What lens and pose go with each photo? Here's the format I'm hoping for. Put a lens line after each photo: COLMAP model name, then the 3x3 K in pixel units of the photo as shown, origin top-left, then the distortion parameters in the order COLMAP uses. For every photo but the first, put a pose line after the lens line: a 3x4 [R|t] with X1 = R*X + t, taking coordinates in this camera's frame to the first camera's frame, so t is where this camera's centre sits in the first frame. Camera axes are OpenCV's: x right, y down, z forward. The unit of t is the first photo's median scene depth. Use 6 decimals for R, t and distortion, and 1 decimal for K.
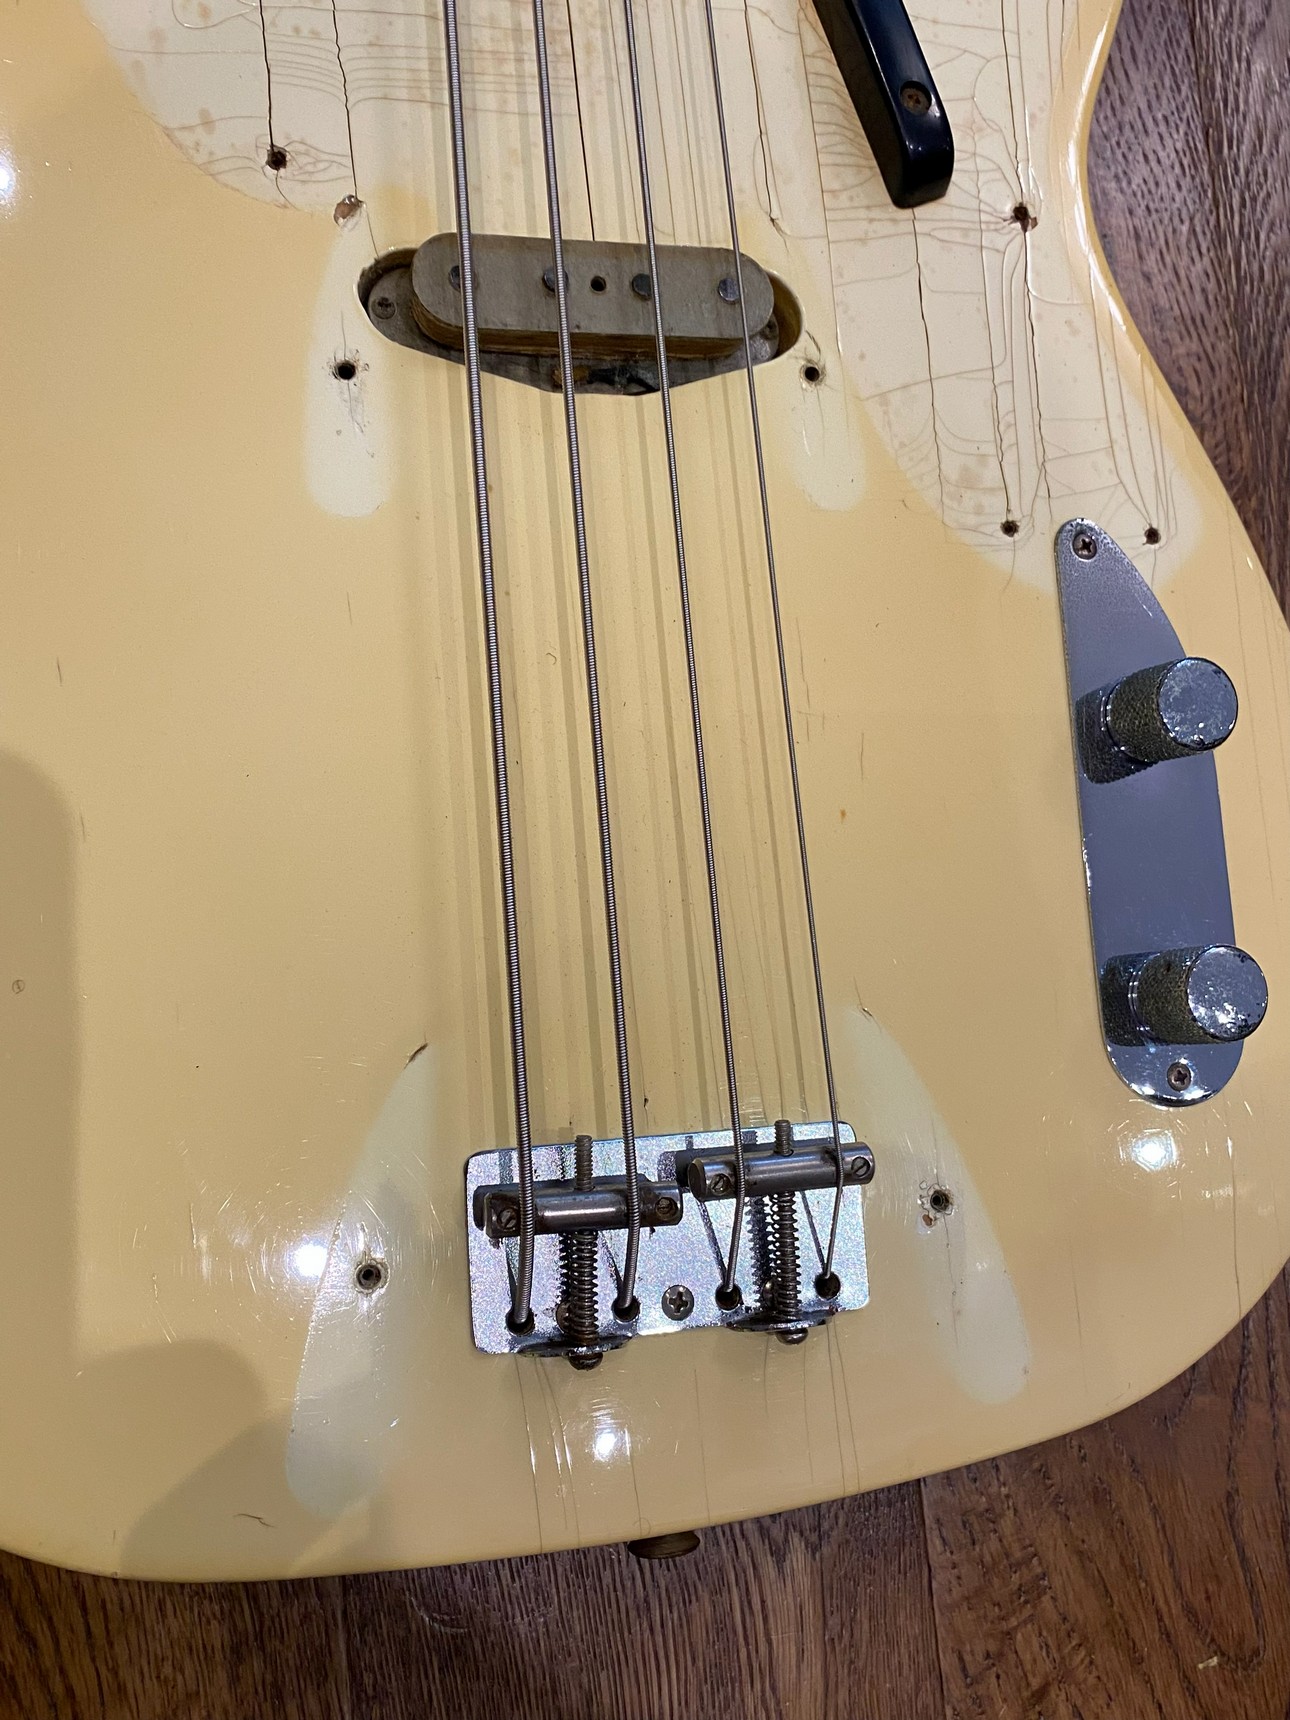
lens RADIAL K [[1577.4, 0, 636.5], [0, 1577.4, 850.4], [0, 0, 1]] dist [-0.005007, 0.000000]
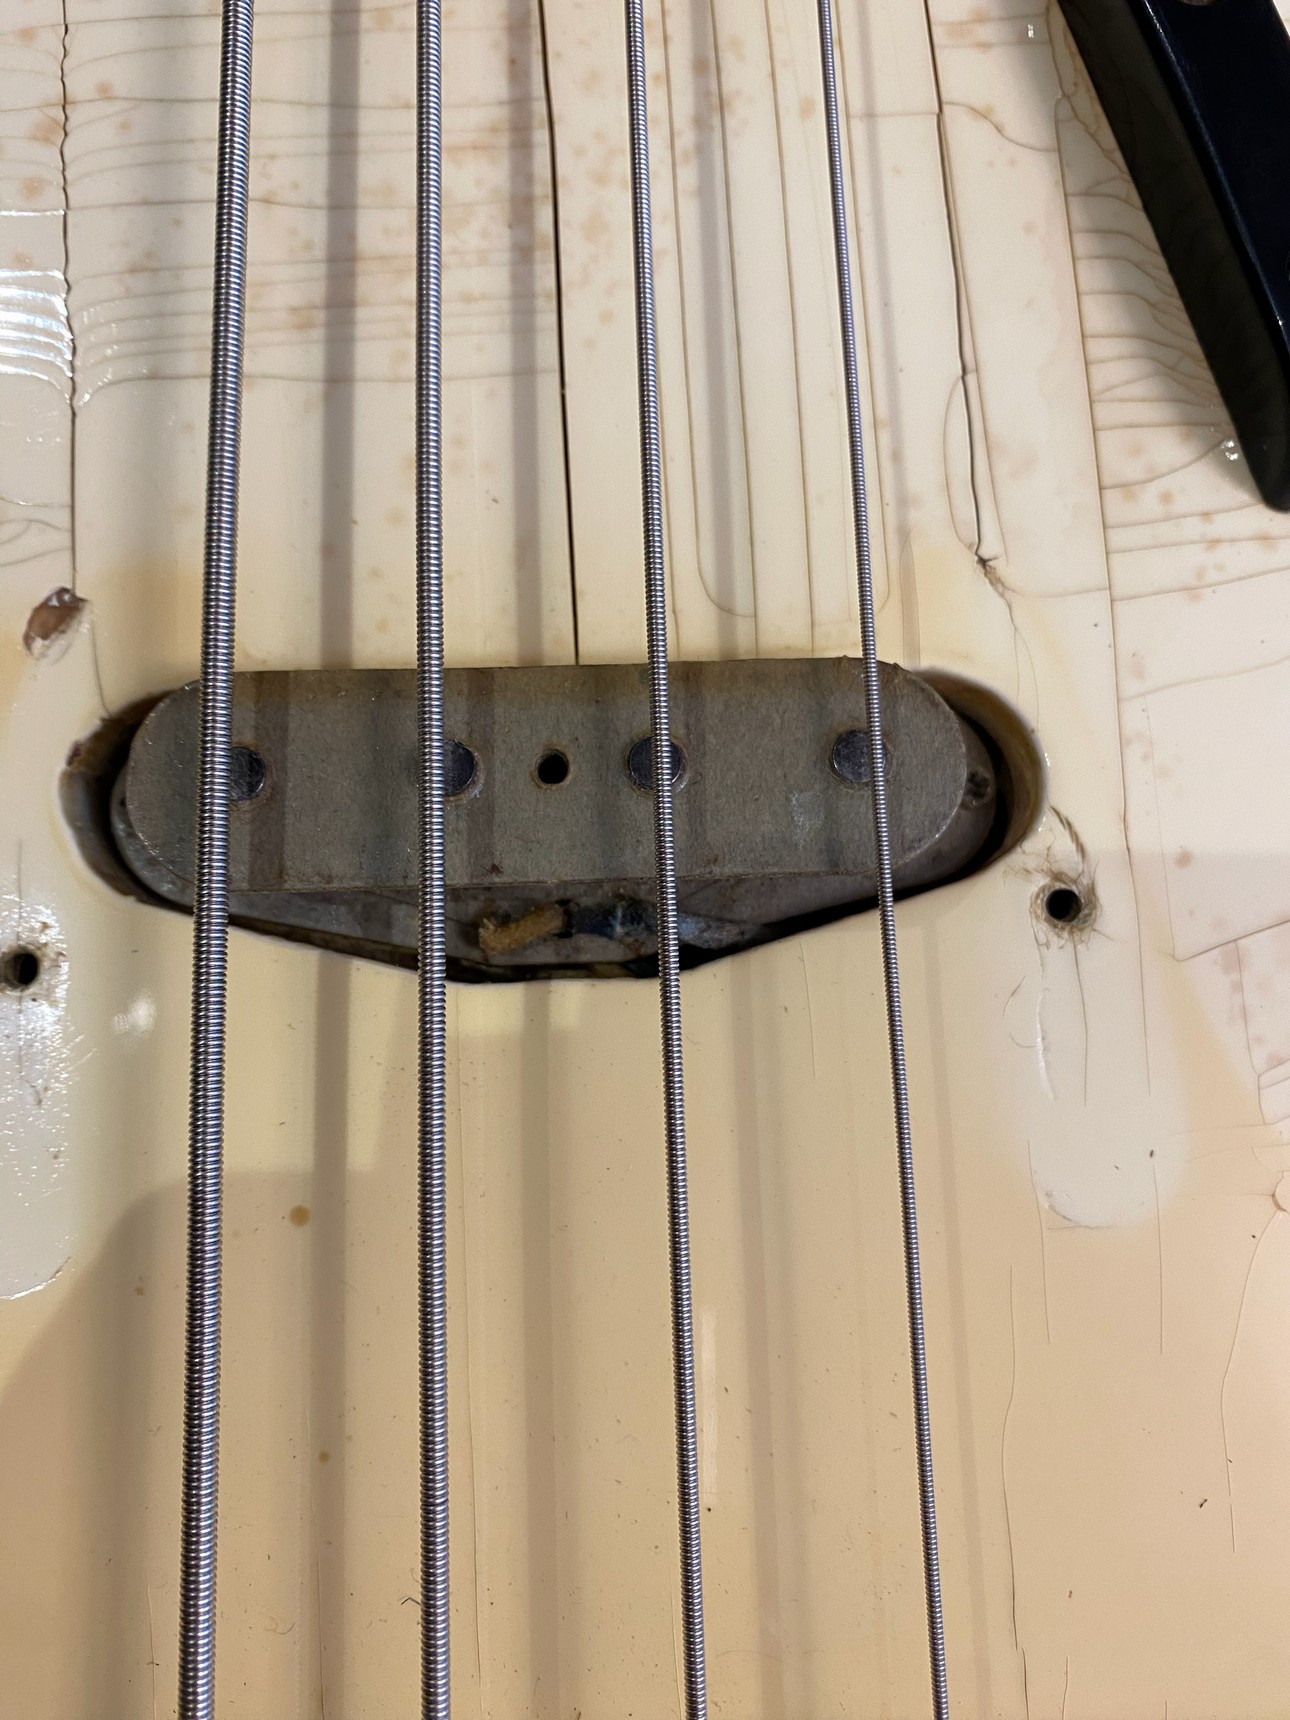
lens RADIAL K [[1211.7, 0, 653.2], [0, 1211.7, 853.4], [0, 0, 1]] dist [-0.027007, 0.007530]
pose [[0.967332, 0.026096, -0.252168, 0.082853], [-0.022128, 0.999583, 0.018562, -0.313969], [0.252547, -0.012375, 0.967505, 0.624296]]
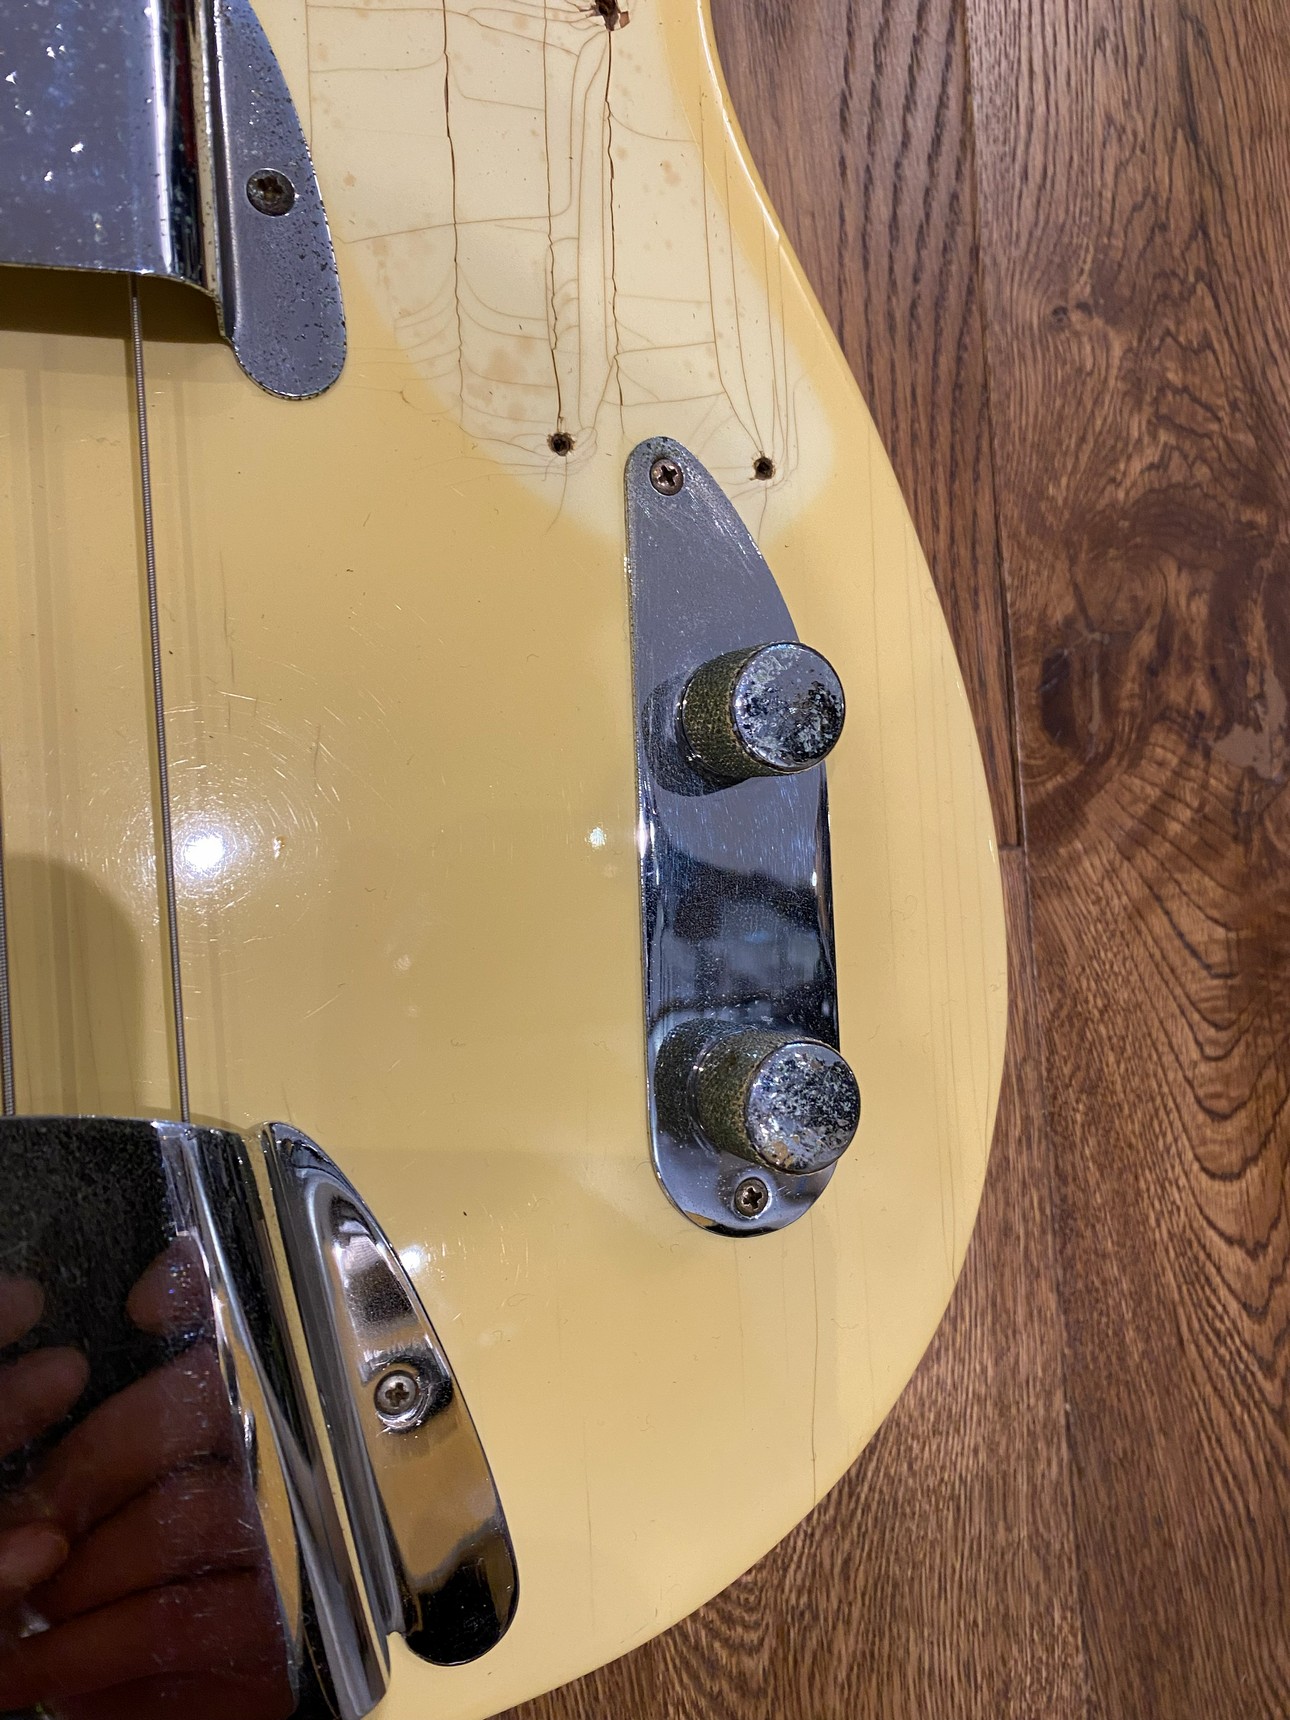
lens RADIAL K [[1323.6, 0, 658.6], [0, 1323.6, 833.9], [0, 0, 1]] dist [-0.017675, 0.007175]
pose [[0.994011, 0.032297, 0.104397, 0.224643], [-0.039702, 0.996781, 0.069649, -0.070625], [-0.101811, -0.073377, 0.992094, 0.384109]]
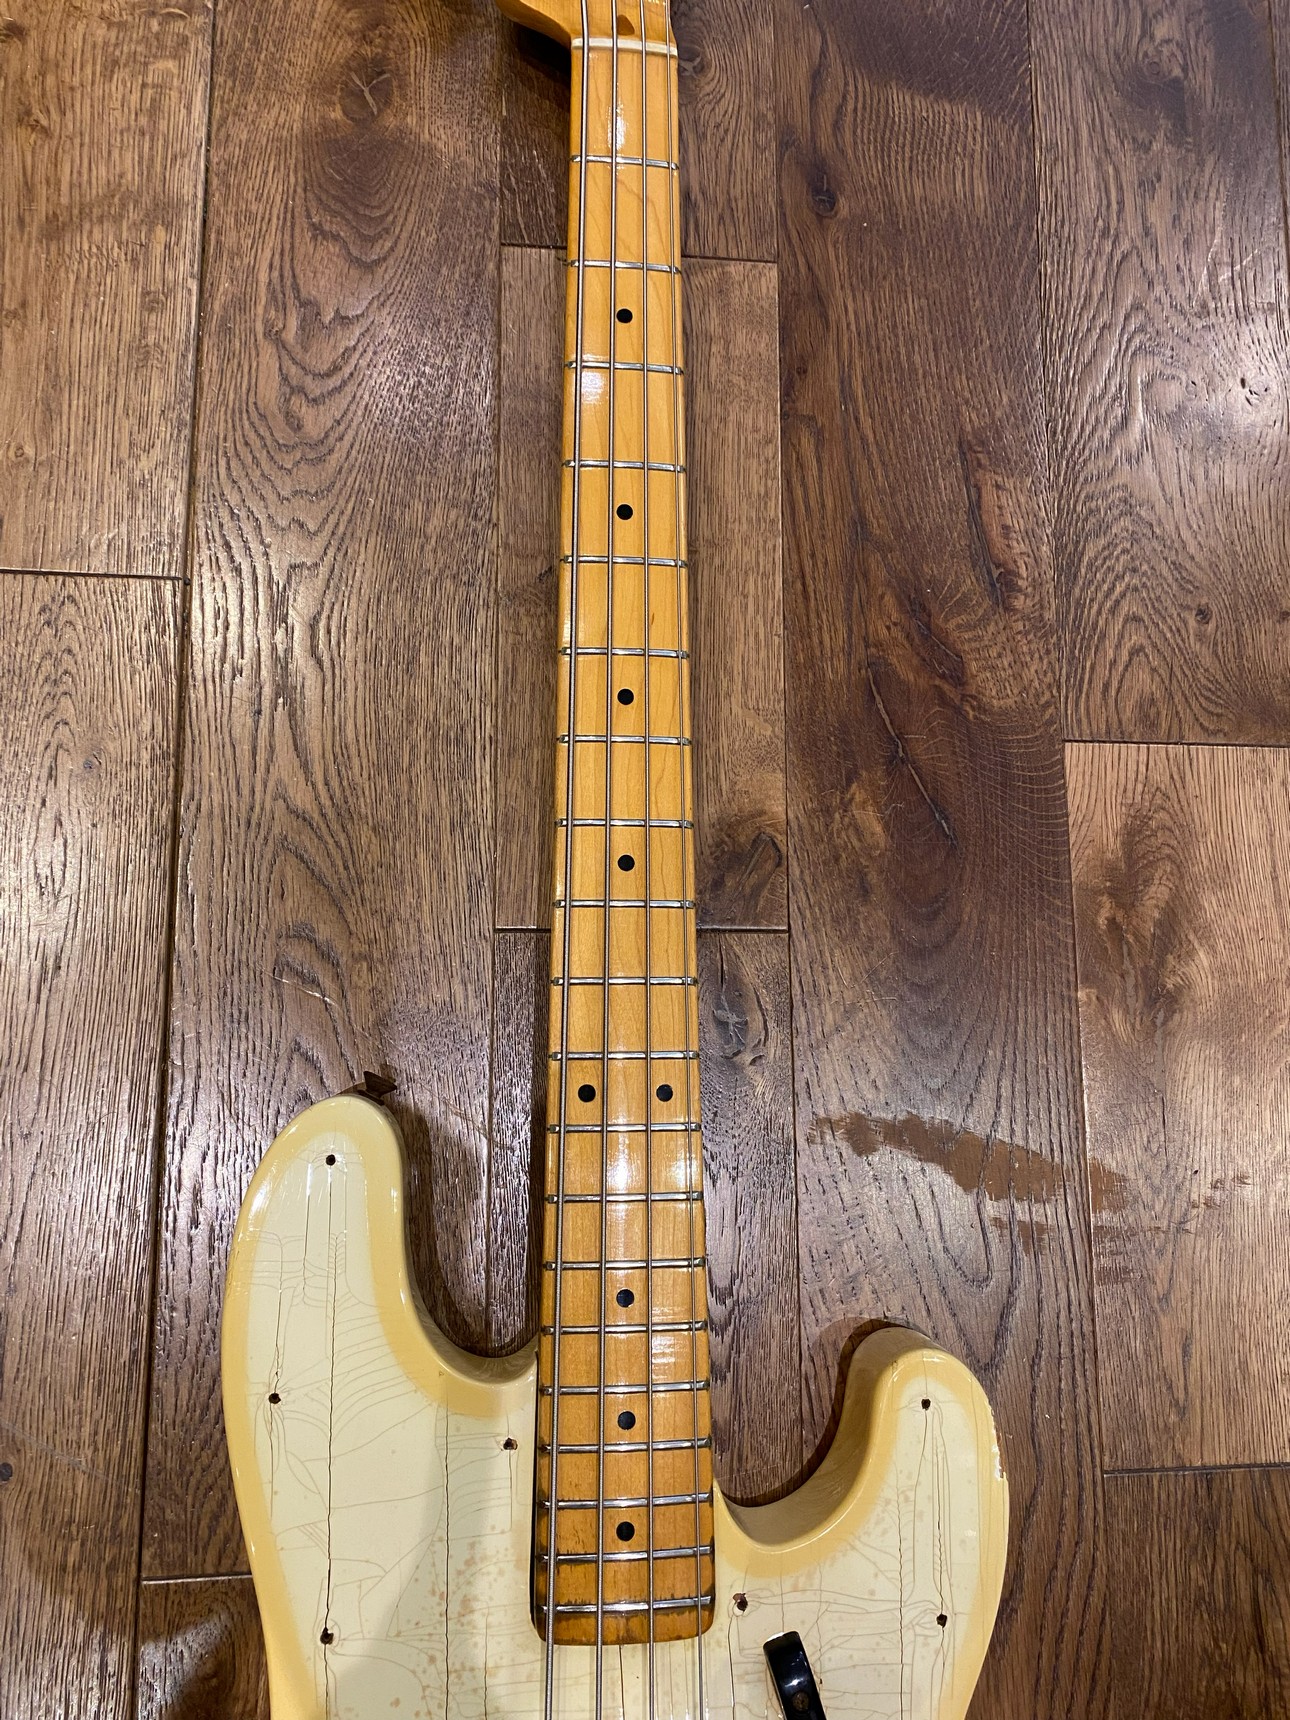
lens RADIAL K [[1295.9, 0, 644.7], [0, 1295.9, 839.3], [0, 0, 1]] dist [0.007315, -0.010542]
pose [[0.983194, 0.062295, -0.171605, 0.155335], [-0.069132, 0.997023, -0.034155, -1.394096], [0.168966, 0.045445, 0.984574, -0.416072]]
